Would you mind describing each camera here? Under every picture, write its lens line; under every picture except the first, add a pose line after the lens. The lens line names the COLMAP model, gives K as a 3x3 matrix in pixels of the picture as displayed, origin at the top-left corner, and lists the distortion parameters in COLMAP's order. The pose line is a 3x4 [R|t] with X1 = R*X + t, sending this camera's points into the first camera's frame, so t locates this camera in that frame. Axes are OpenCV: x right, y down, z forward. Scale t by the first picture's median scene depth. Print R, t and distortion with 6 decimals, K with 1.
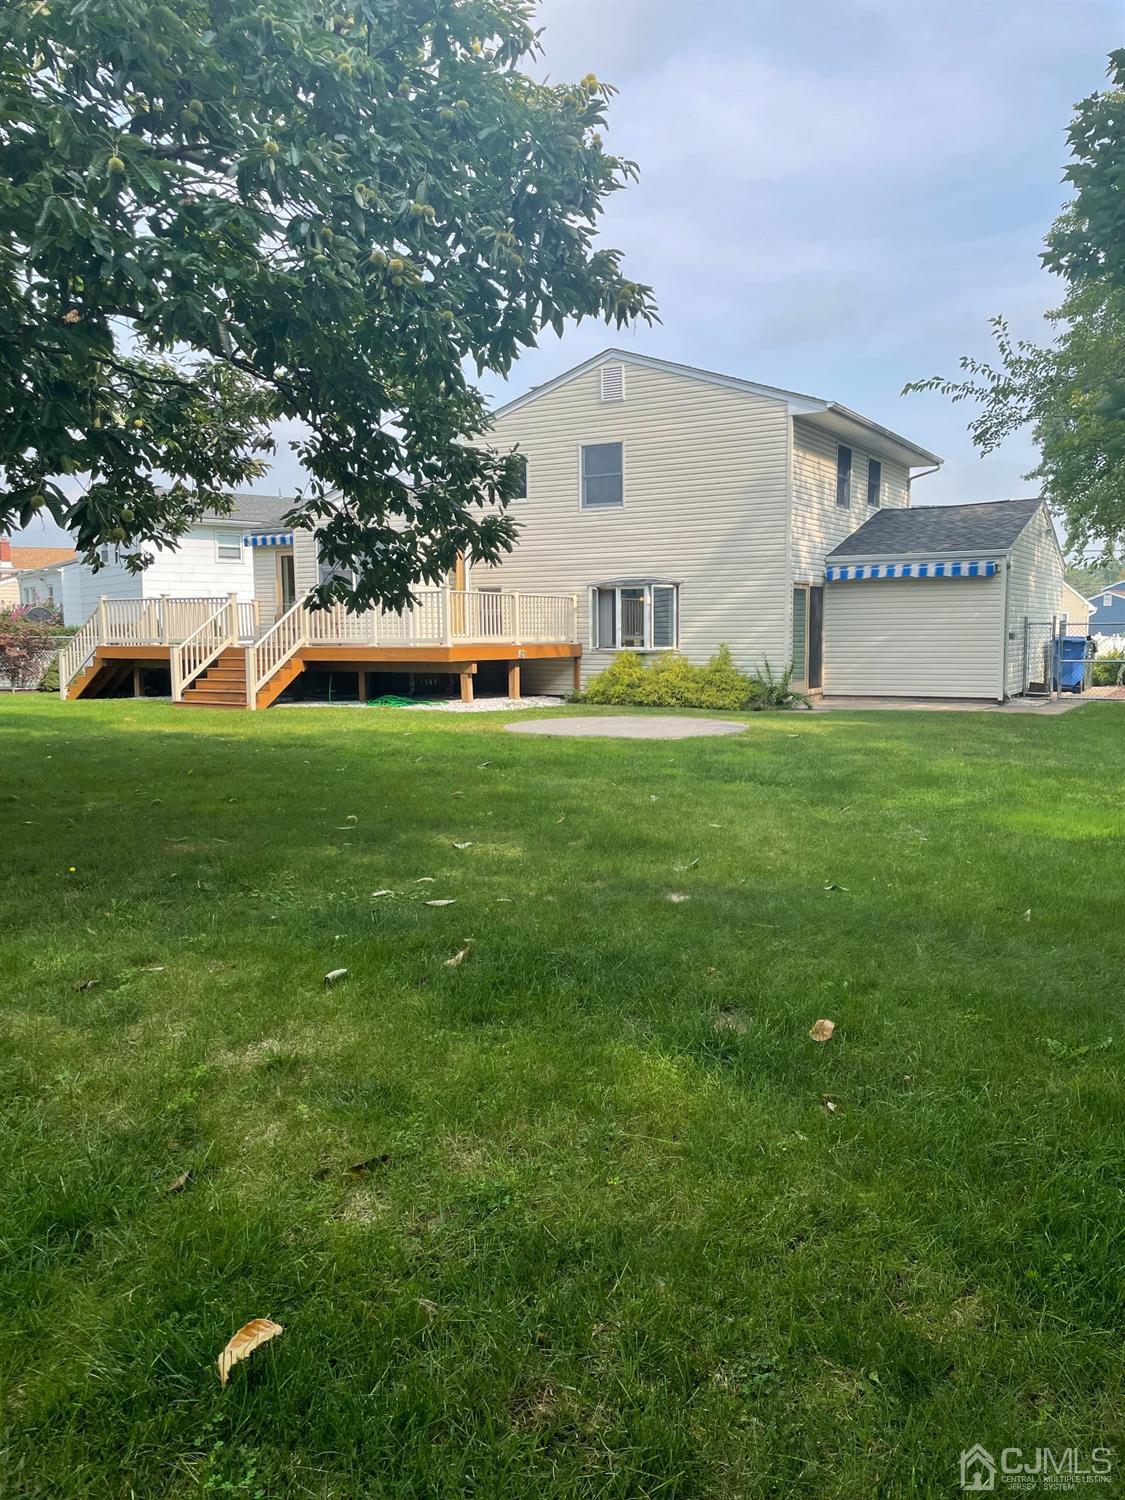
lens RADIAL K [[1145.5, 0, 577.4], [0, 1145.5, 752.6], [0, 0, 1]] dist [0.067774, -0.074272]
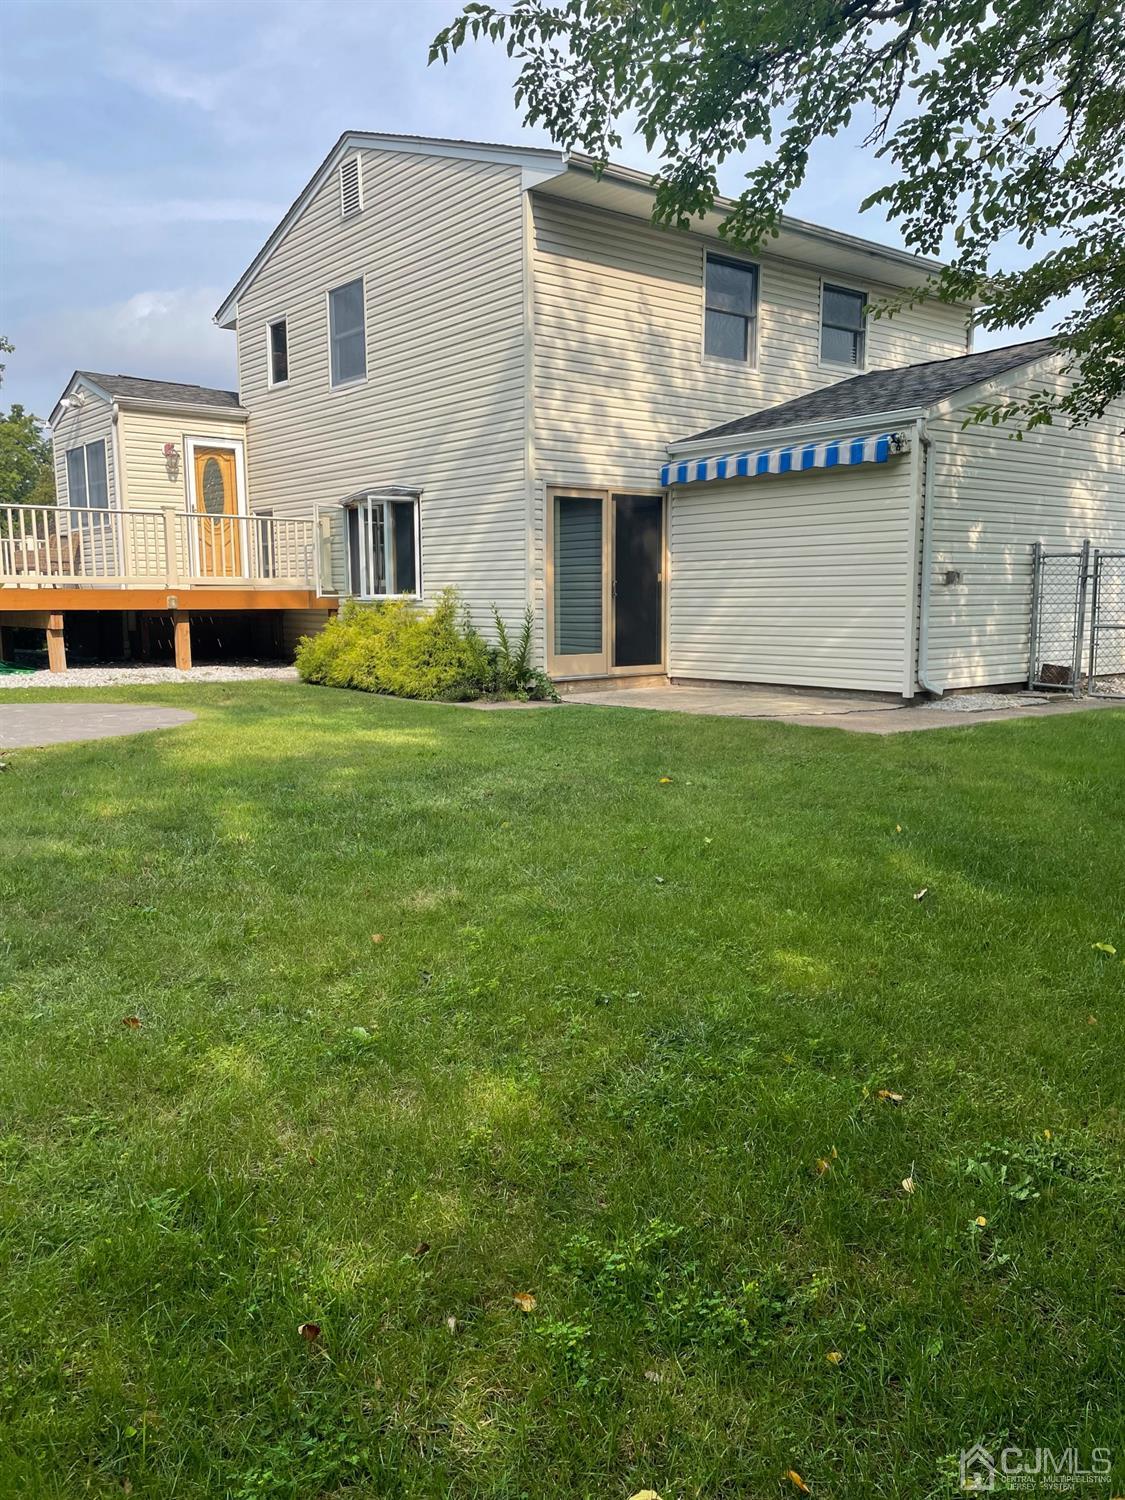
lens RADIAL K [[1145.5, 0, 557.9], [0, 1145.5, 748.9], [0, 0, 1]] dist [0.067774, -0.074272]
pose [[0.934047, 0.051940, -0.353353, 0.385440], [-0.041715, 0.998463, 0.036497, -0.032734], [0.354705, -0.019350, 0.934778, 0.422778]]
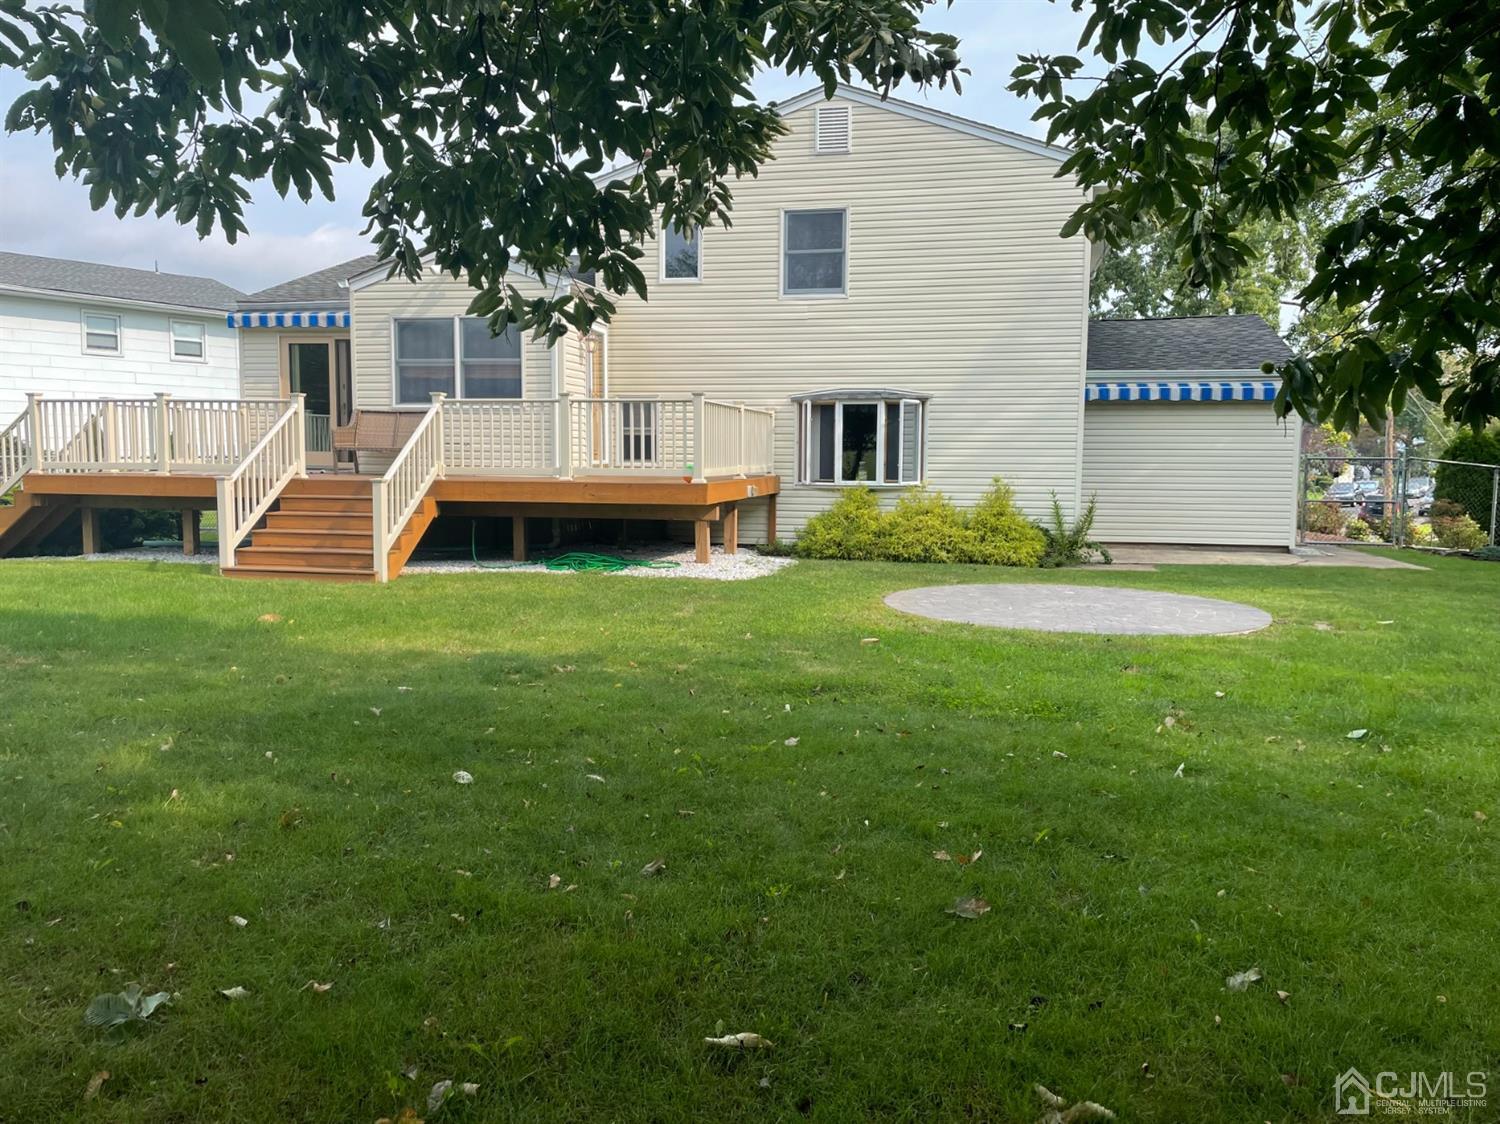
lens RADIAL K [[1145.5, 0, 744.0], [0, 1145.5, 556.3], [0, 0, 1]] dist [0.067774, -0.074272]
pose [[0.950284, -0.014180, 0.311062, -0.260622], [0.019405, 0.999718, -0.013711, -0.034144], [-0.310780, 0.019065, 0.950291, 0.310705]]
